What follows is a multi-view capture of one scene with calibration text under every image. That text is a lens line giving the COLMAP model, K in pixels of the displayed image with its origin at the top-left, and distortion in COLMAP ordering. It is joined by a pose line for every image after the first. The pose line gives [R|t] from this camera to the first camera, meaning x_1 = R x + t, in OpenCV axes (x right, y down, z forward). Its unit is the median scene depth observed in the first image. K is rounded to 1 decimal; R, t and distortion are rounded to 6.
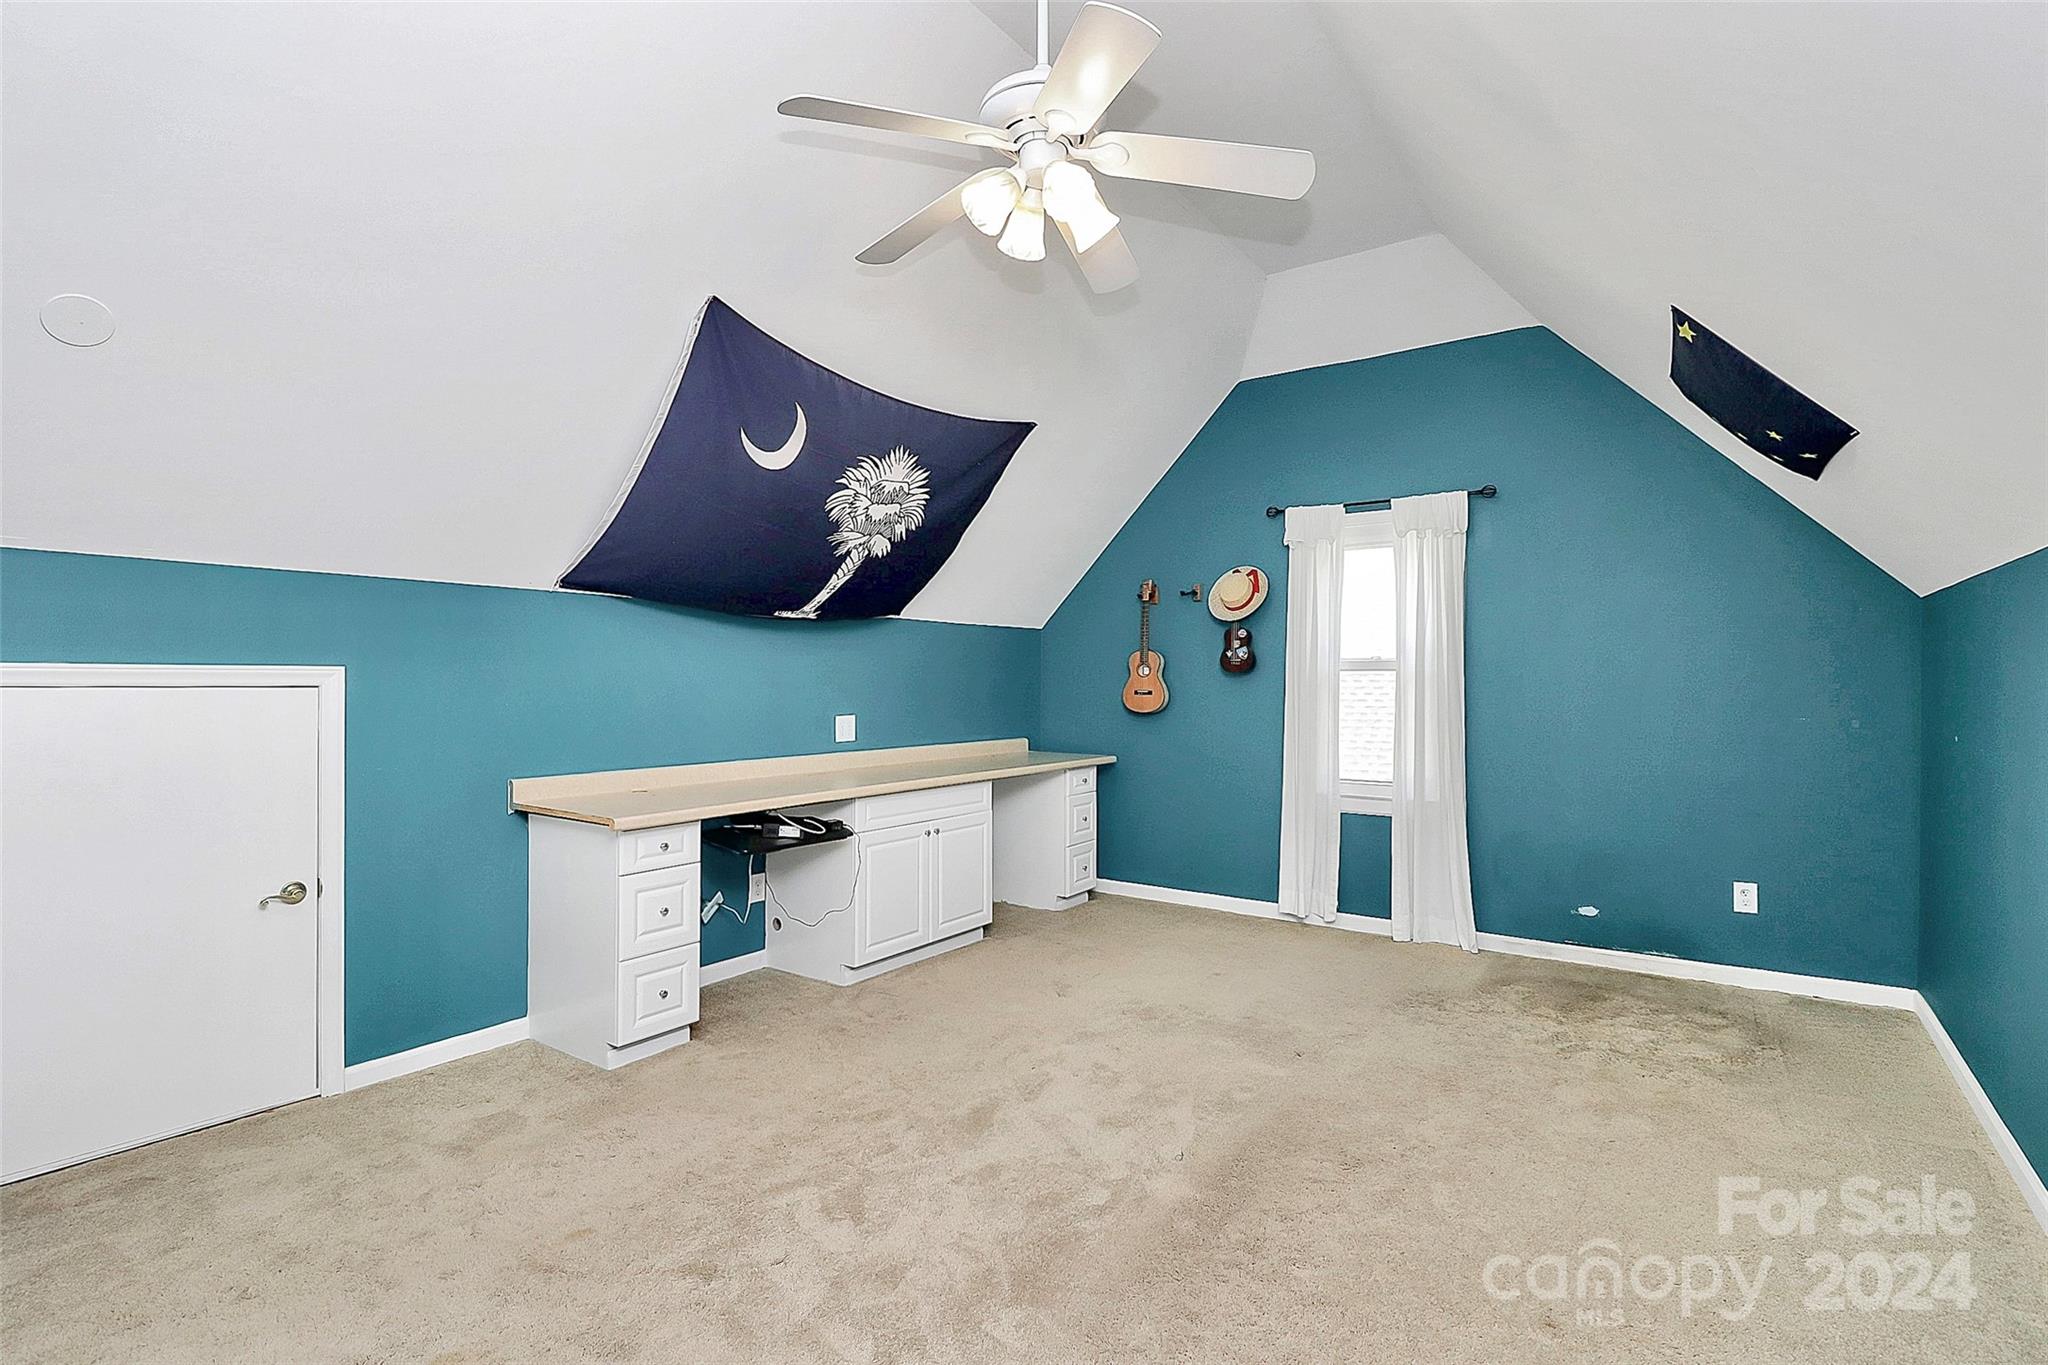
lens RADIAL K [[945.6, 0, 1024.0], [0, 945.6, 682.5], [0, 0, 1]] dist [0.000683, 0.000015]
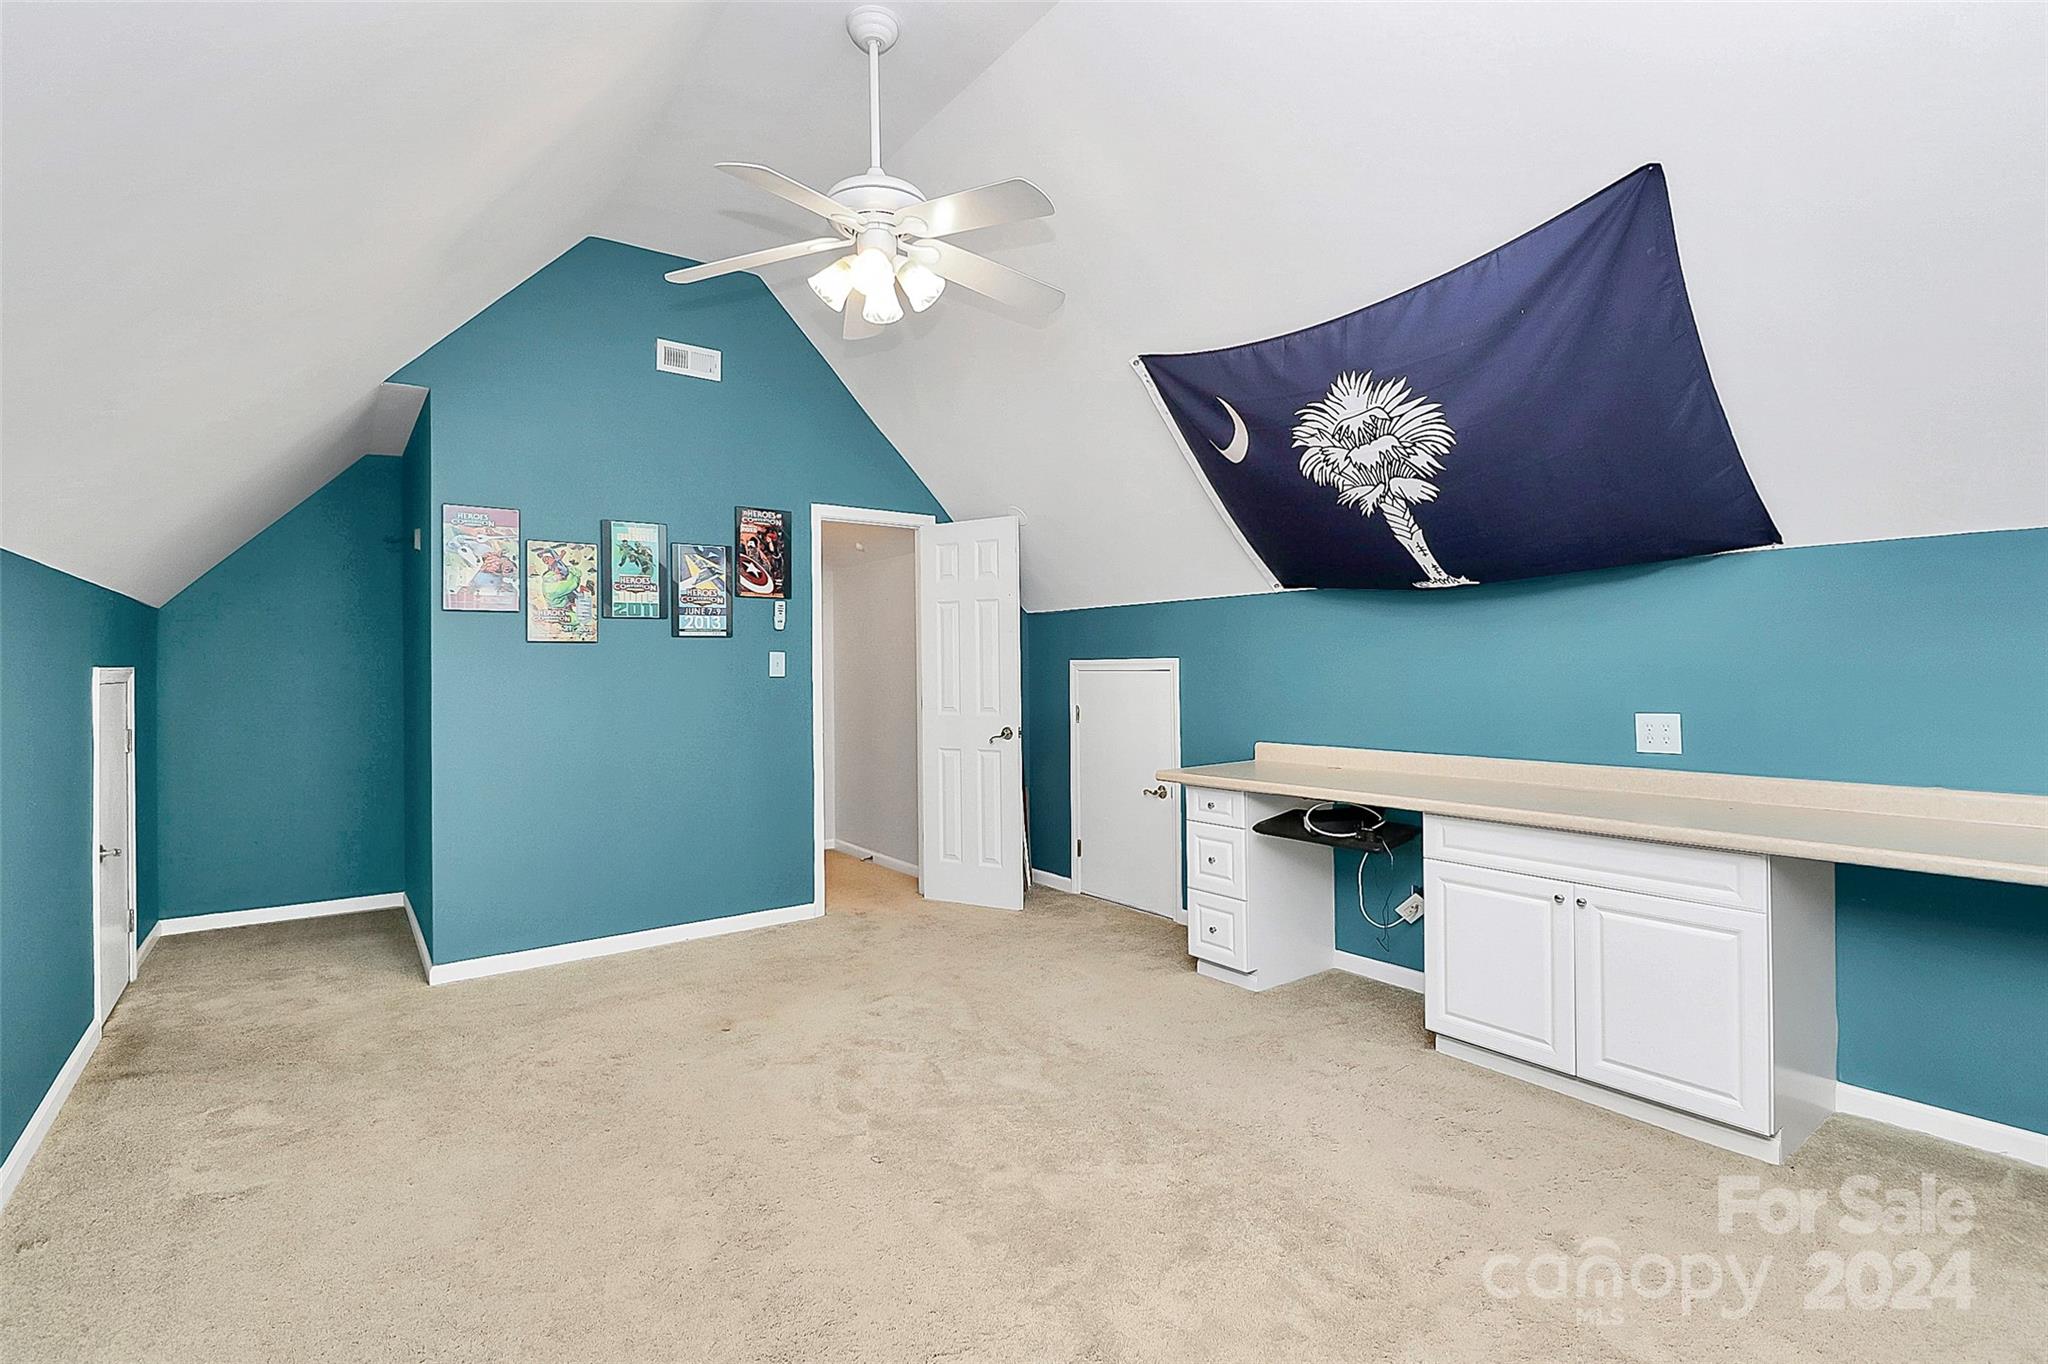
lens RADIAL K [[982.3, 0, 1018.5], [0, 982.3, 658.6], [0, 0, 1]] dist [-0.000292, -0.000267]
pose [[-0.305605, -0.004392, -0.952148, 0.748970], [0.014822, 0.999846, -0.009370, -0.003849], [0.952043, -0.016977, -0.305493, 0.991972]]
